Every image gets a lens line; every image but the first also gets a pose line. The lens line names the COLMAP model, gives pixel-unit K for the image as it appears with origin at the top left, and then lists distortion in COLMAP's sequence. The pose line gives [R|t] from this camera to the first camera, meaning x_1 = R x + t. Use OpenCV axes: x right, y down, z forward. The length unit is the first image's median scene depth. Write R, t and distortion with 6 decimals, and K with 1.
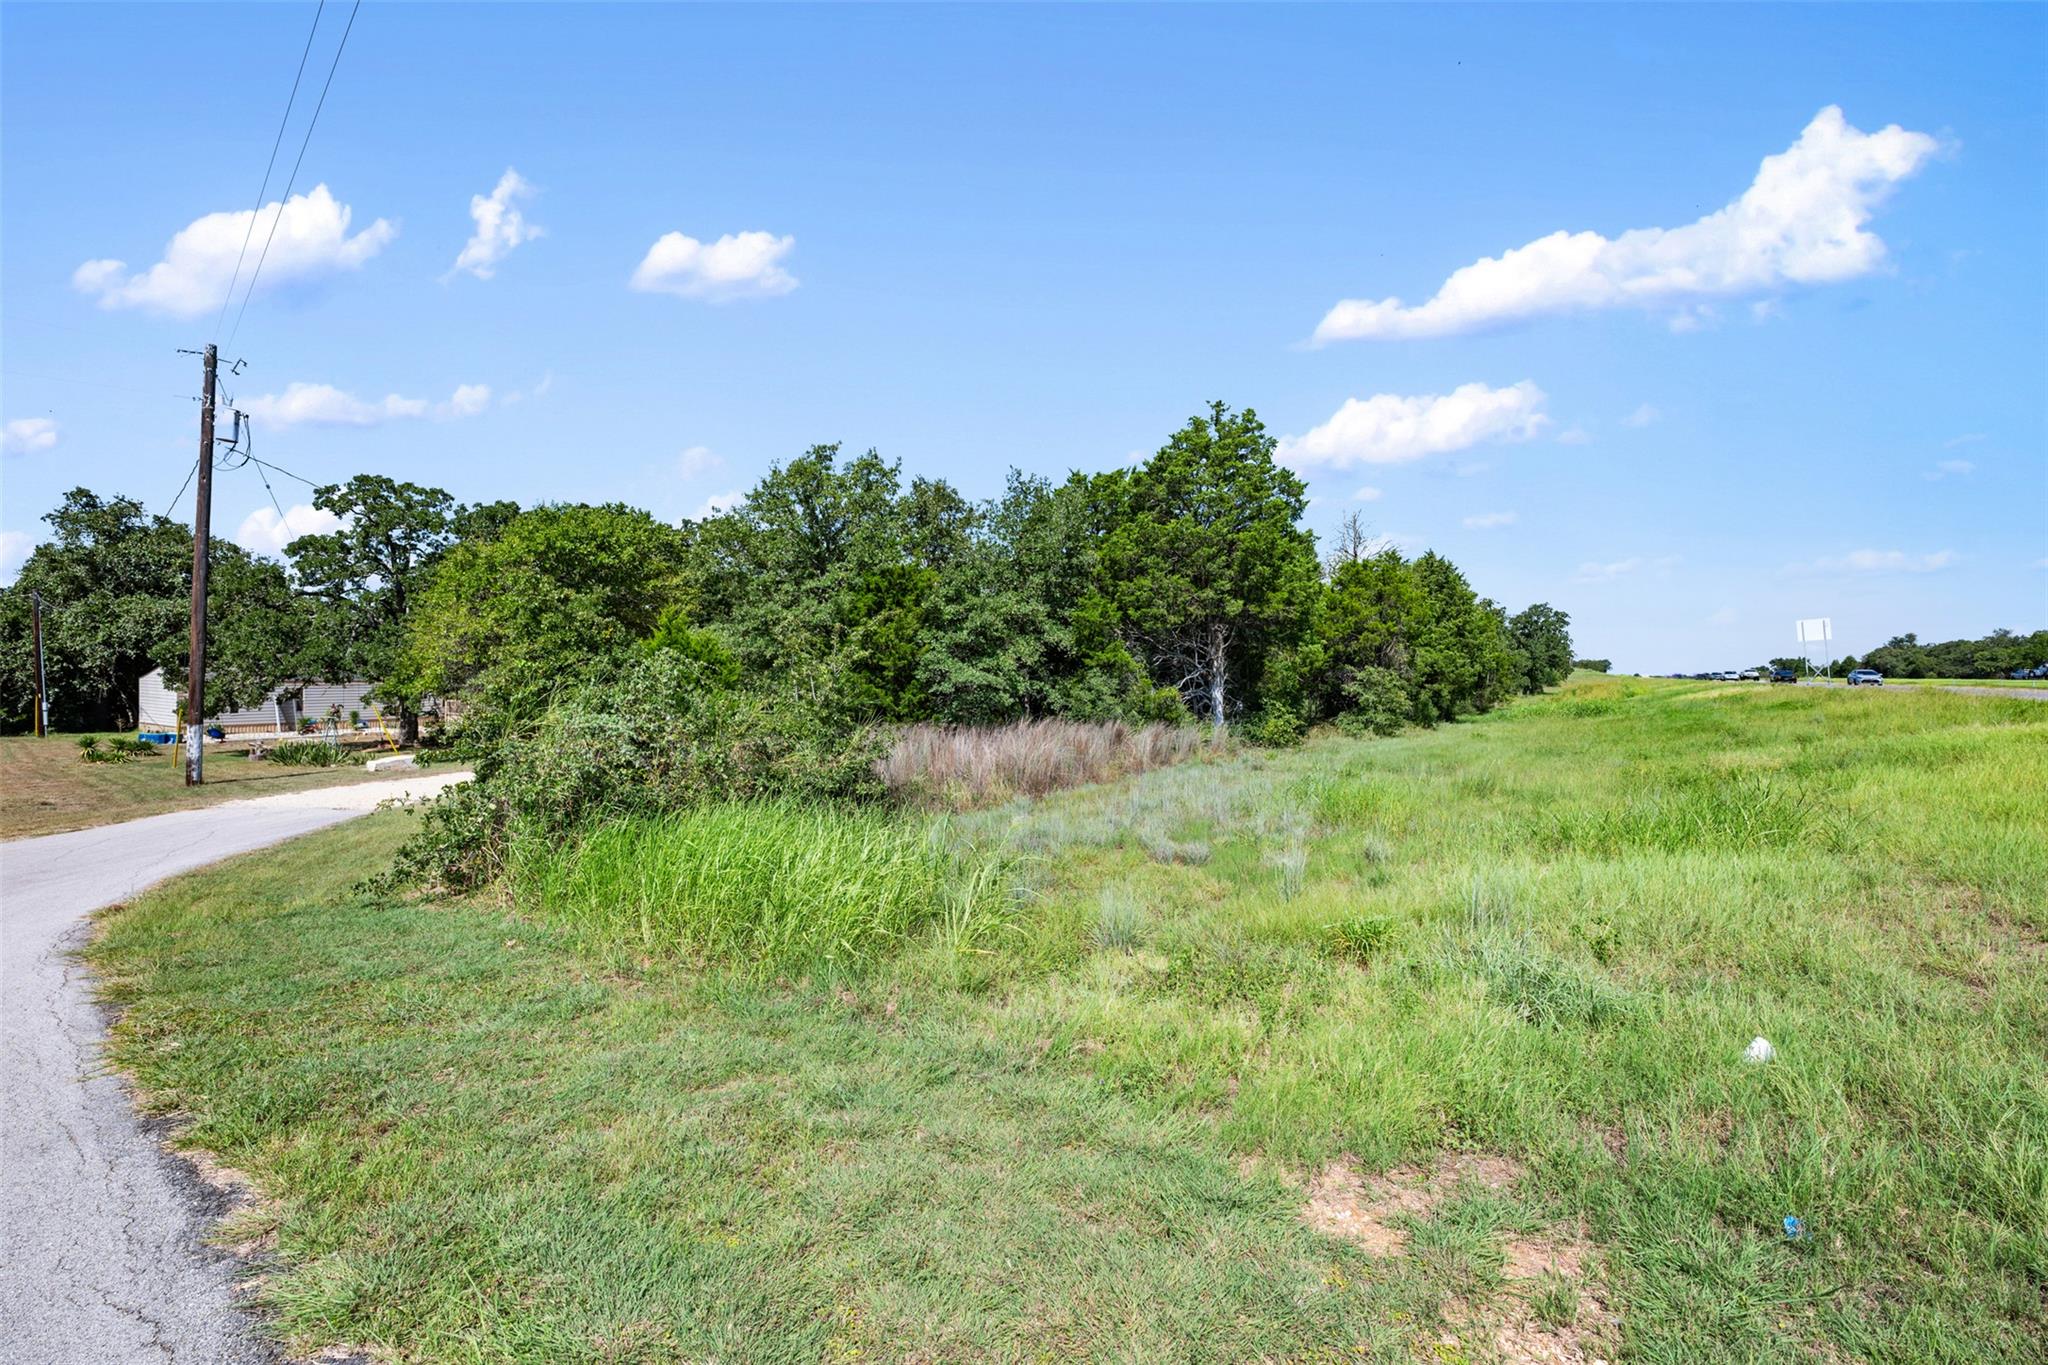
lens RADIAL K [[804.9, 0, 1019.5], [0, 804.9, 682.1], [0, 0, 1]] dist [-0.000159, 0.000022]
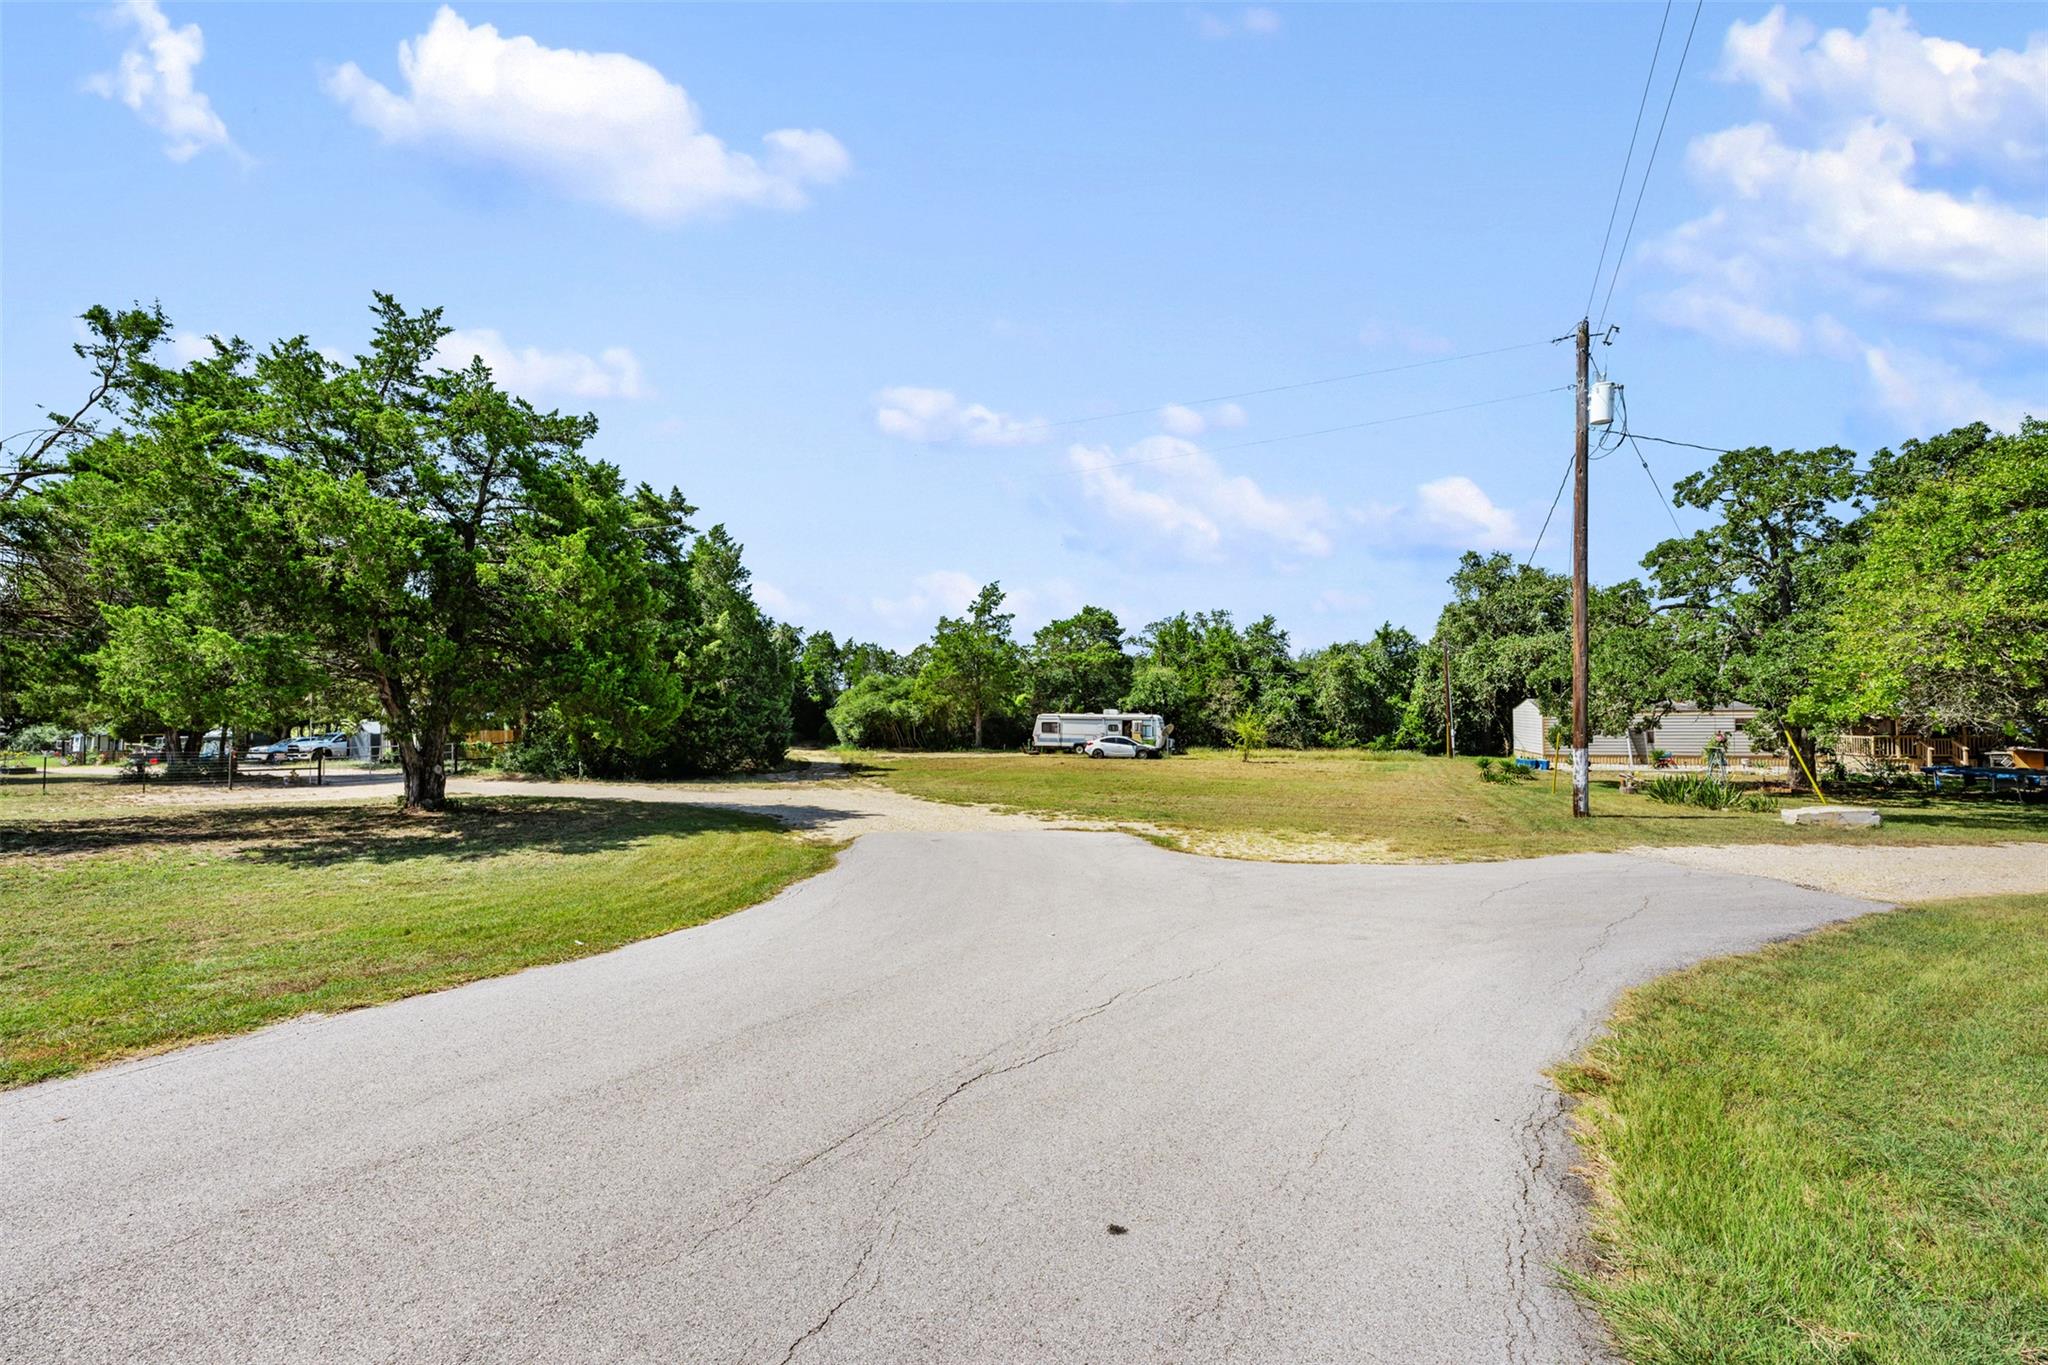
lens RADIAL K [[804.9, 0, 1019.5], [0, 804.9, 682.1], [0, 0, 1]] dist [-0.000159, 0.000022]
pose [[0.198980, -0.045382, -0.978952, -0.168195], [-0.001726, 0.998909, -0.046658, 0.013555], [0.980002, 0.010974, 0.198684, 0.132273]]
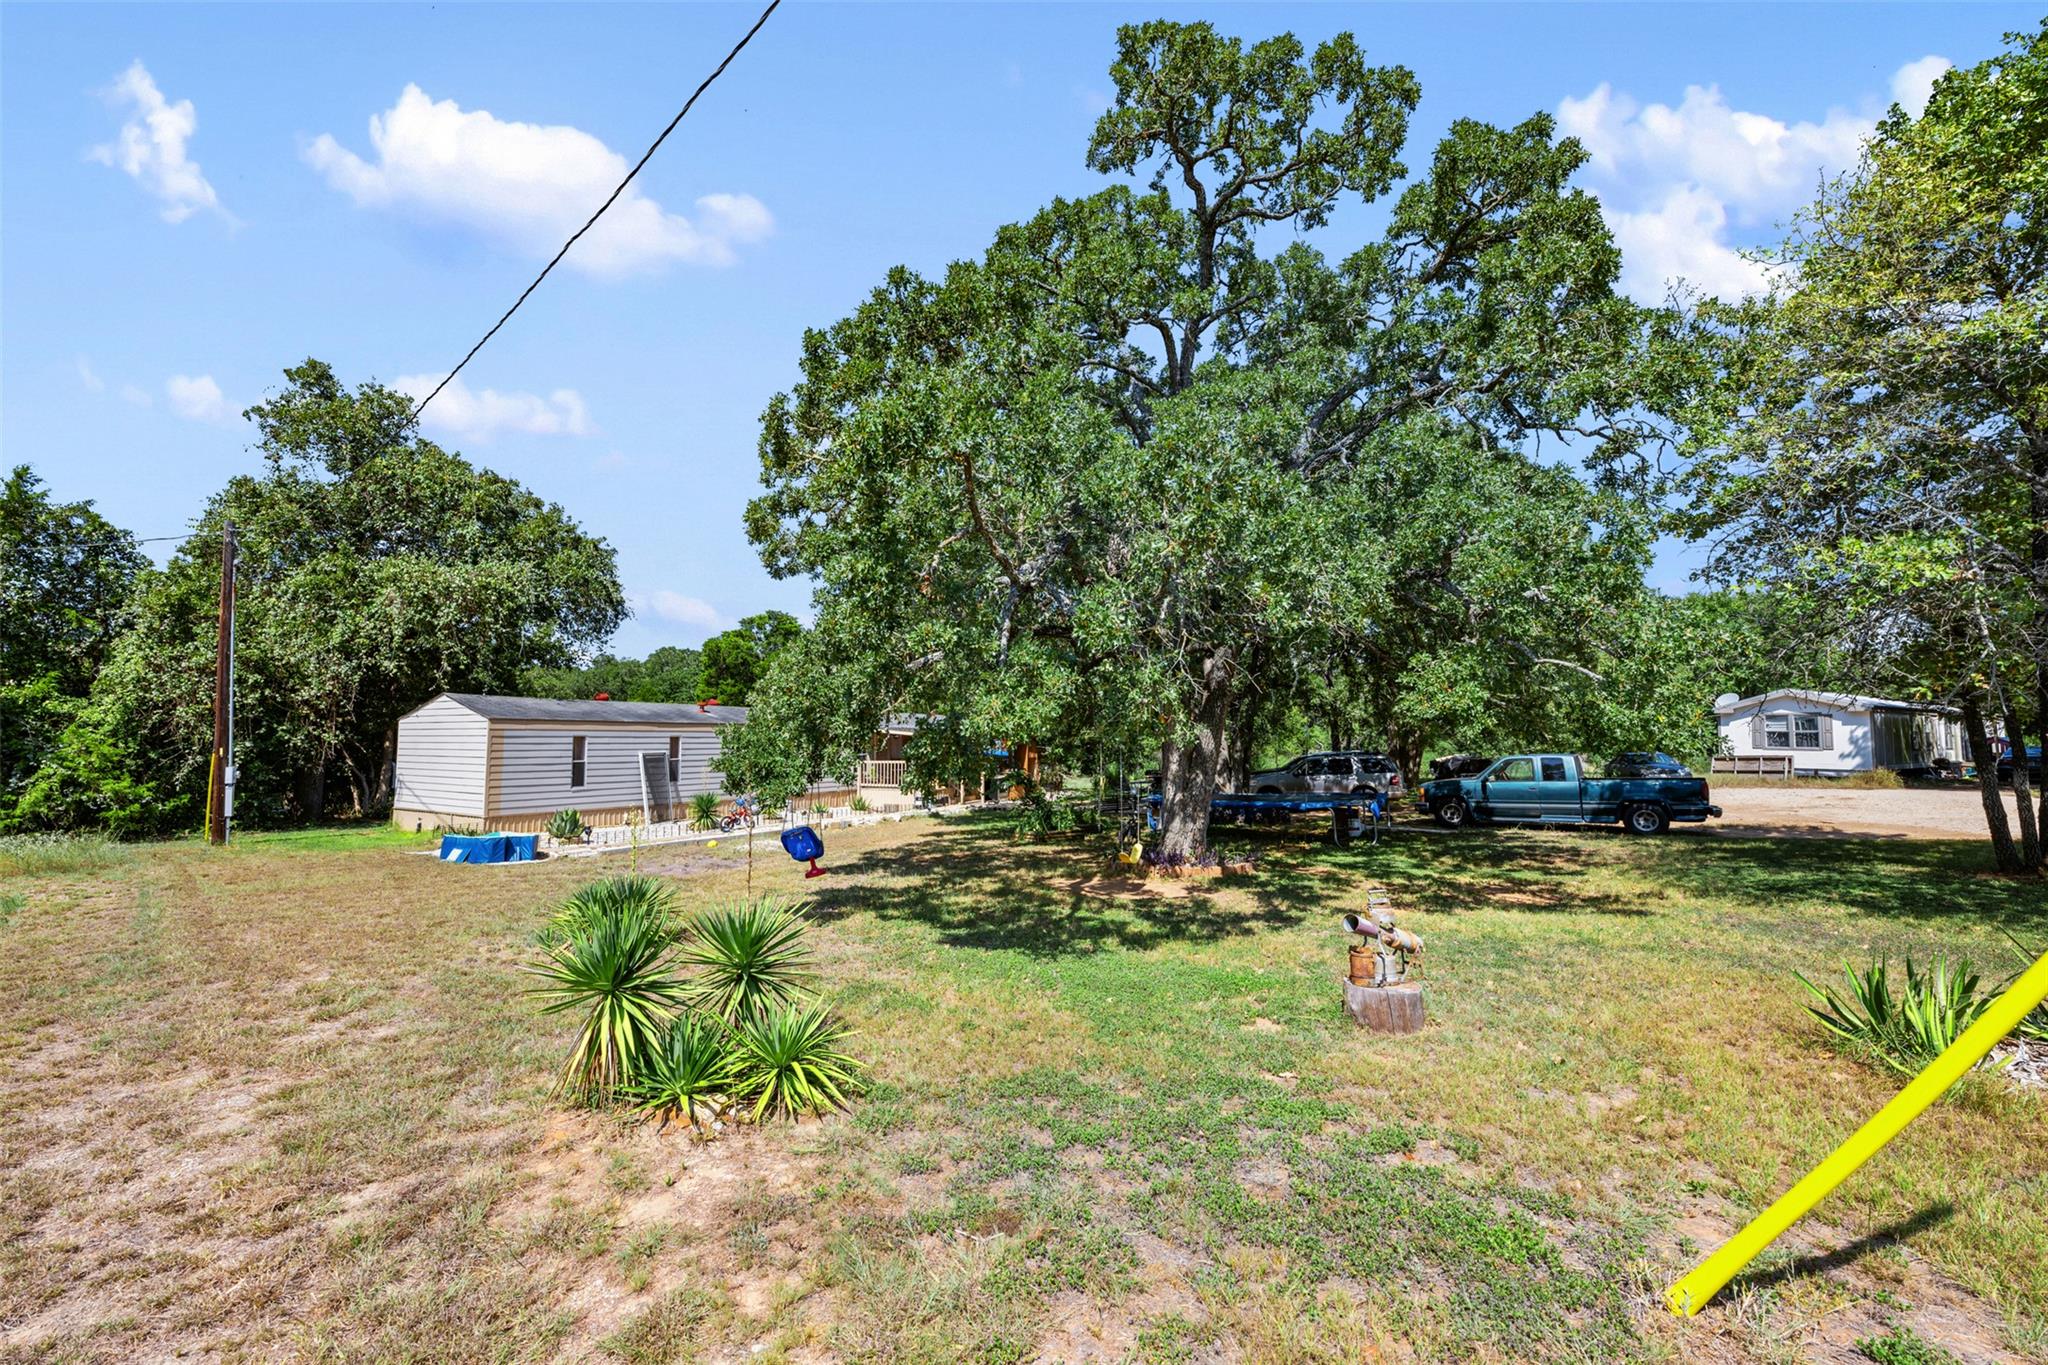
lens RADIAL K [[804.9, 0, 1019.5], [0, 804.9, 682.1], [0, 0, 1]] dist [-0.000159, 0.000022]
pose [[0.996351, -0.026946, -0.080984, -0.843429], [0.019554, 0.995684, -0.090724, 0.032596], [0.083079, 0.088809, 0.992578, 0.672254]]
